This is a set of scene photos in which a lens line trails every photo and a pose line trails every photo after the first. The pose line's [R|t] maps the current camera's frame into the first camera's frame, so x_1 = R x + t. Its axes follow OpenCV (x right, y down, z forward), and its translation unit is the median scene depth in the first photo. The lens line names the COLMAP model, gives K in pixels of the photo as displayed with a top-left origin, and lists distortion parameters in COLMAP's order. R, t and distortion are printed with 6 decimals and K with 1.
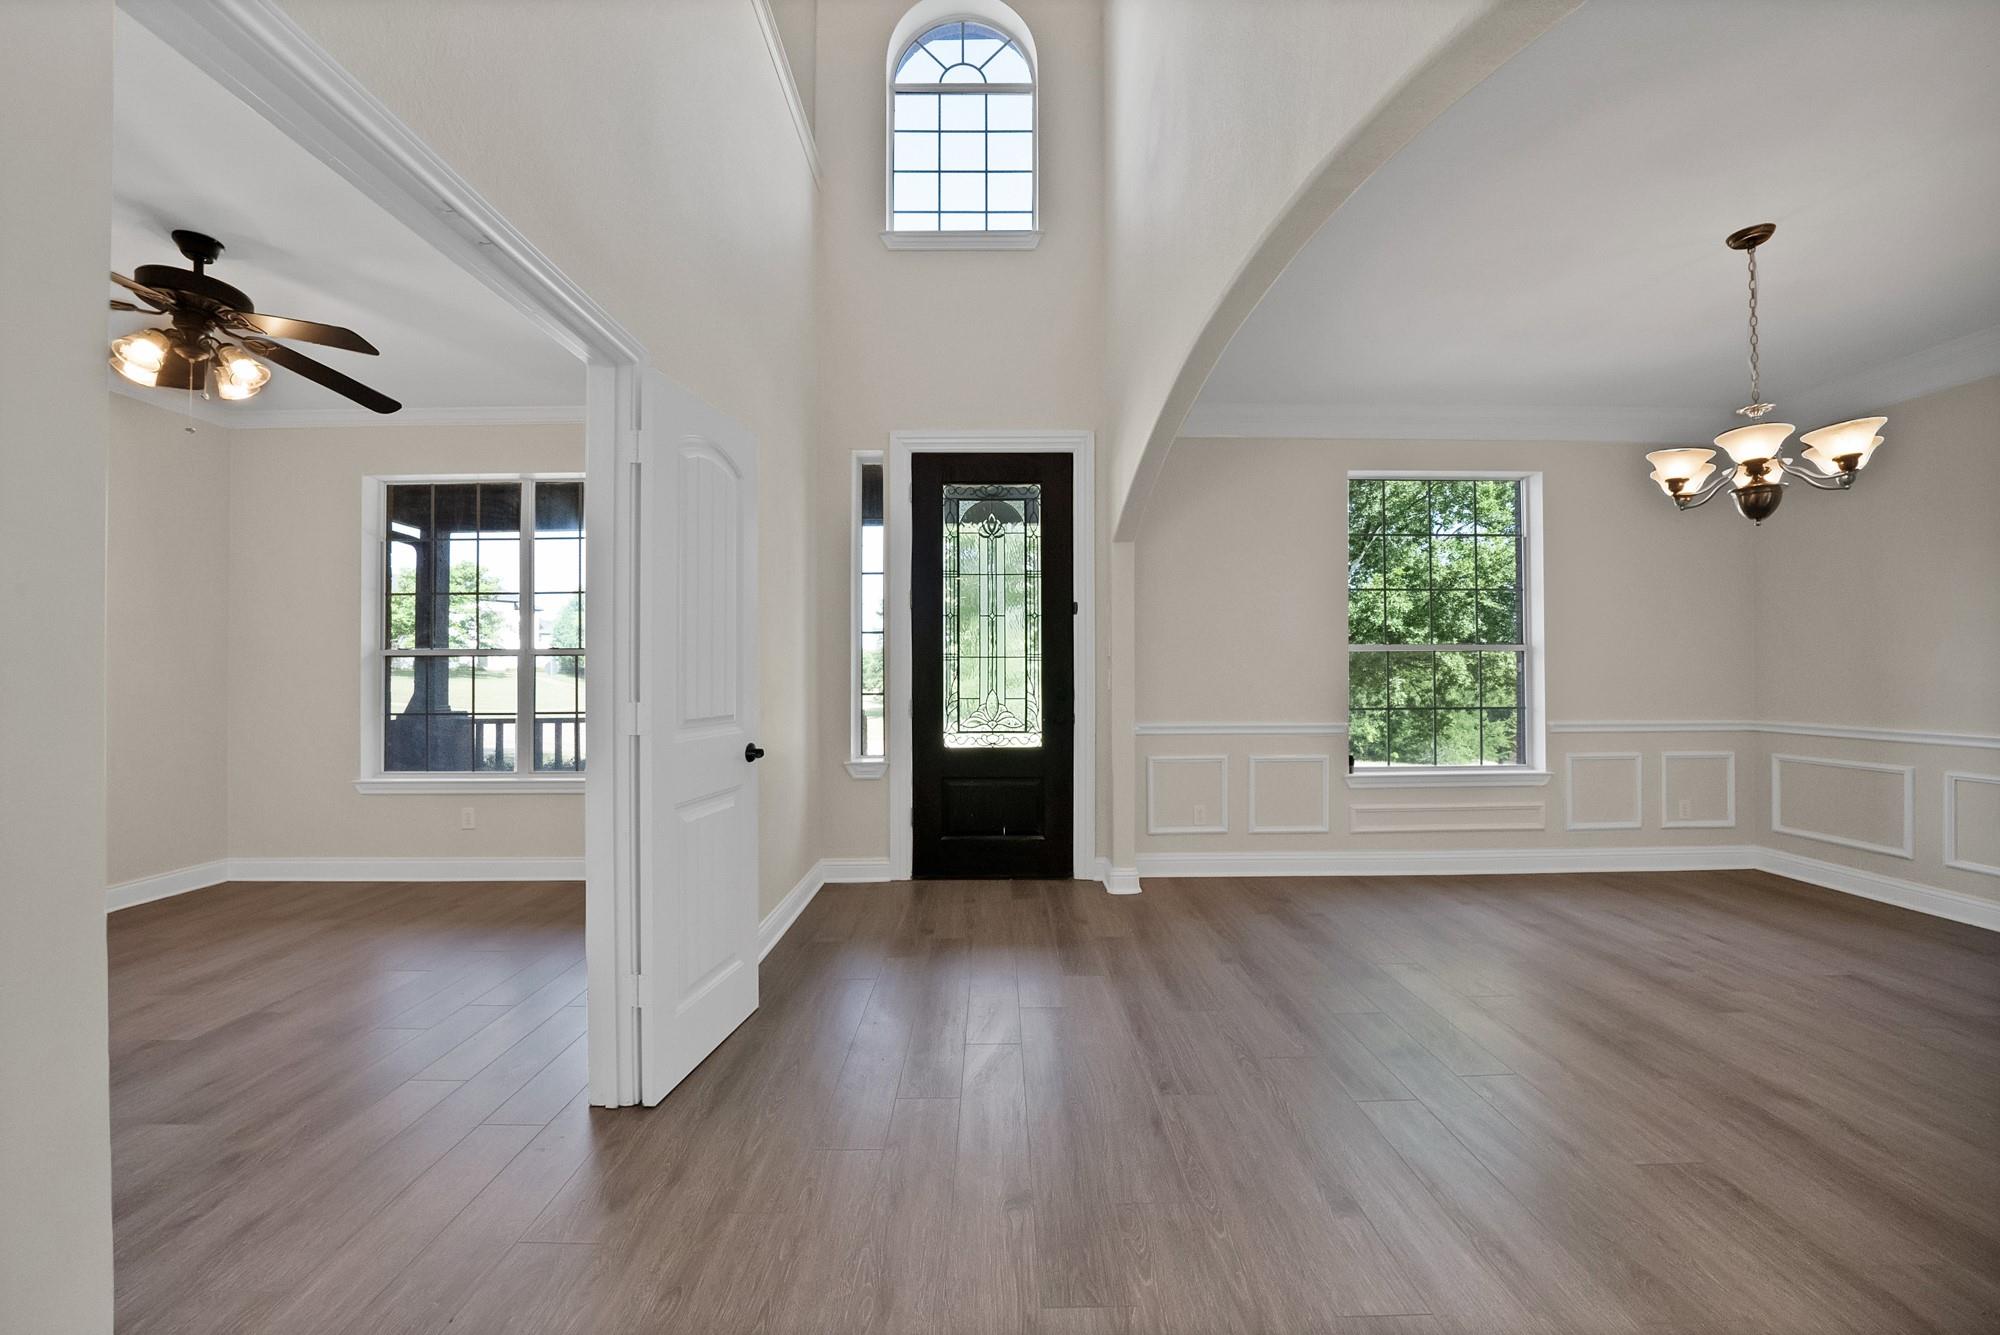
lens RADIAL K [[713.0, 0, 1038.6], [0, 713.0, 677.5], [0, 0, 1]] dist [-0.024058, 0.000055]
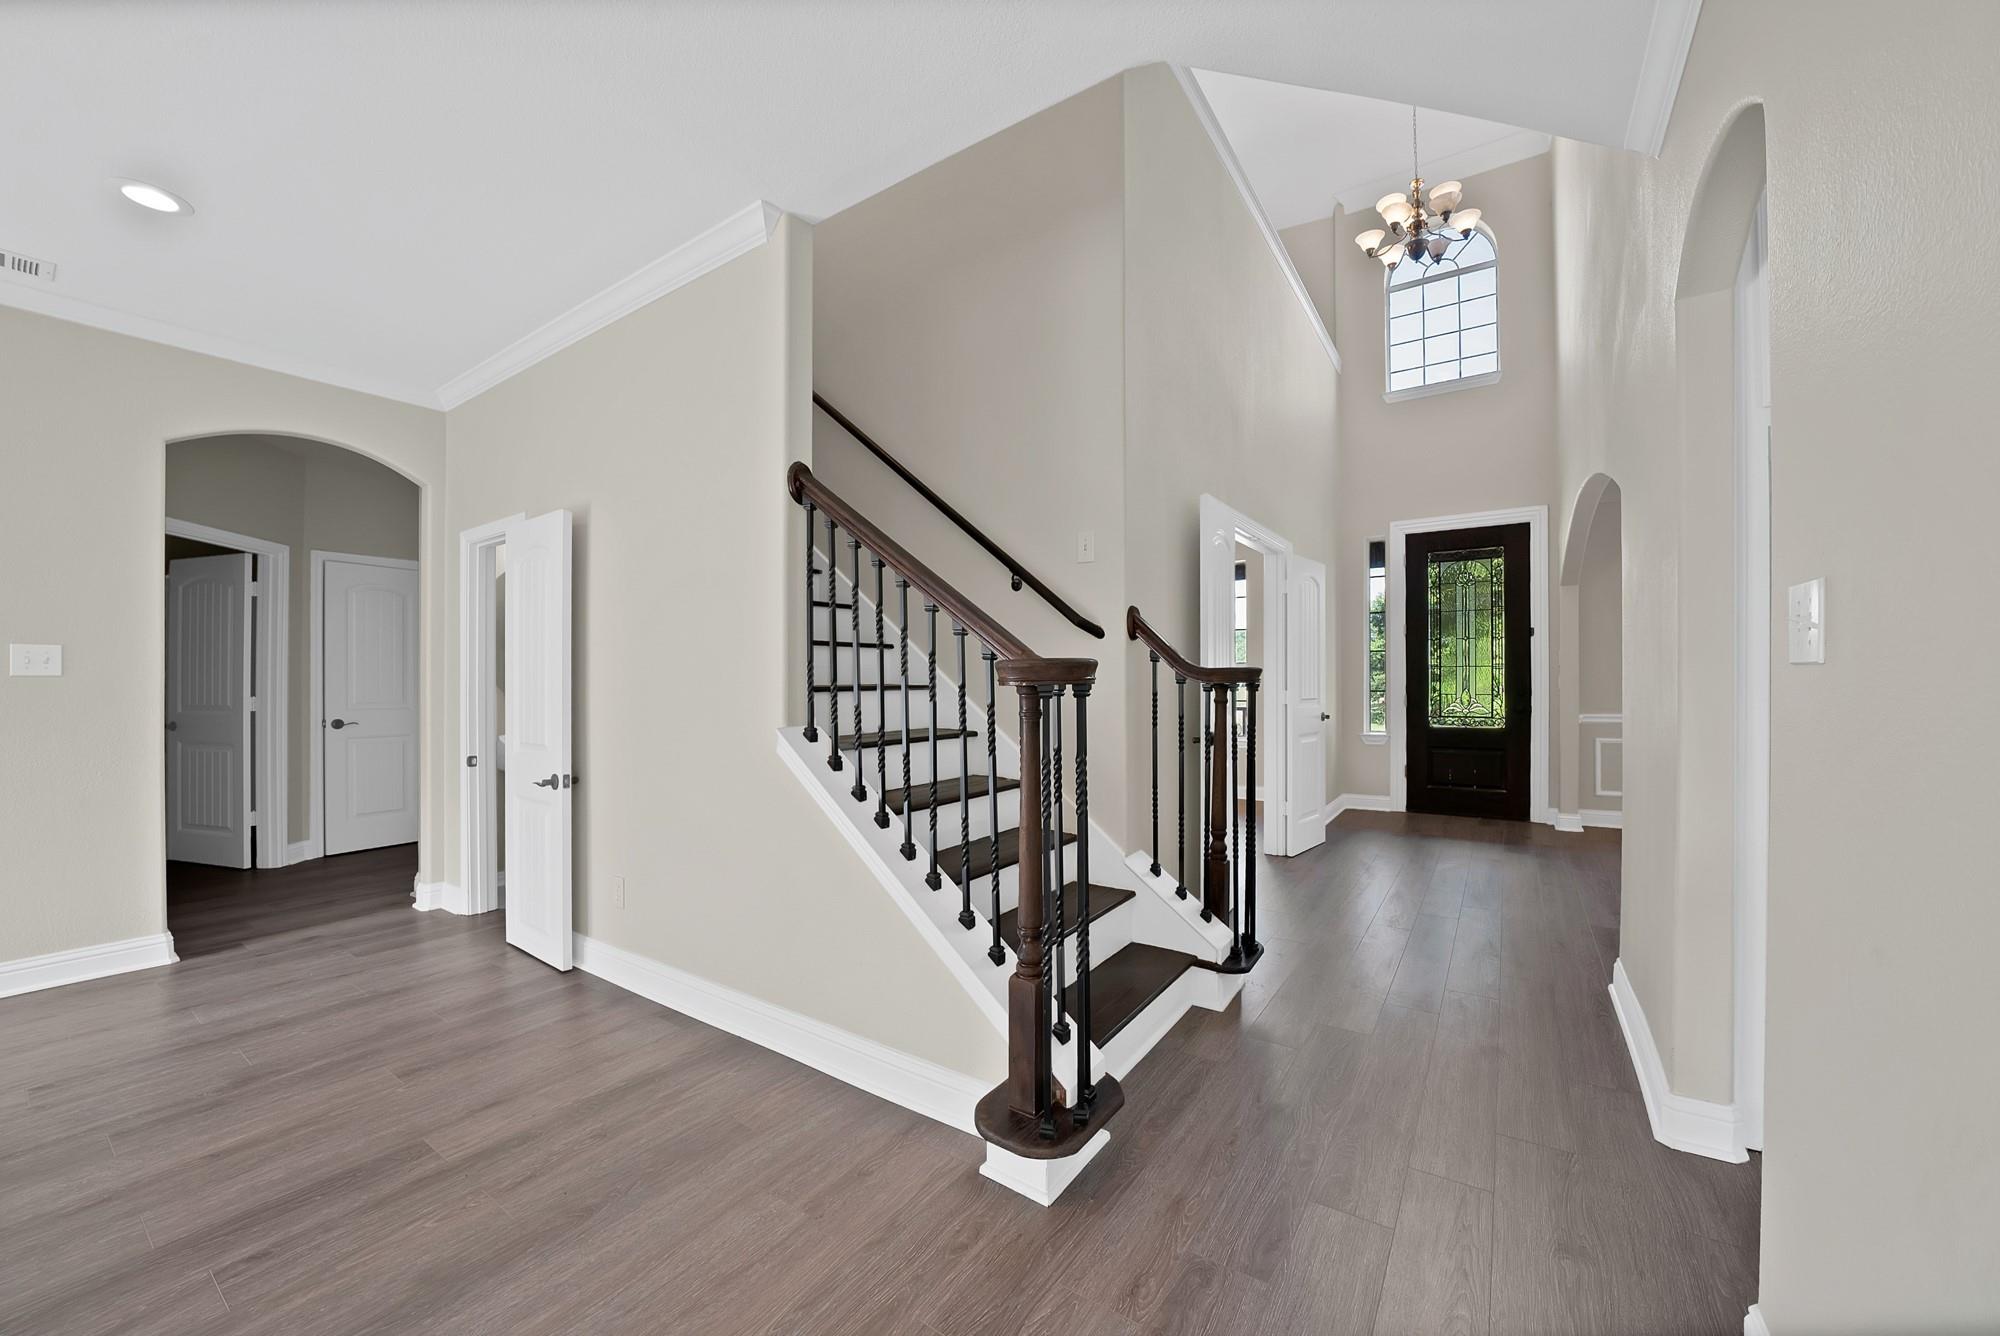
lens RADIAL K [[713.0, 0, 1038.6], [0, 713.0, 678.0], [0, 0, 1]] dist [-0.024058, 0.000055]
pose [[0.796259, 0.000154, -0.604955, 0.116120], [0.000016, 1.000000, 0.000276, -0.005781], [0.604955, -0.000230, 0.796259, -0.707619]]
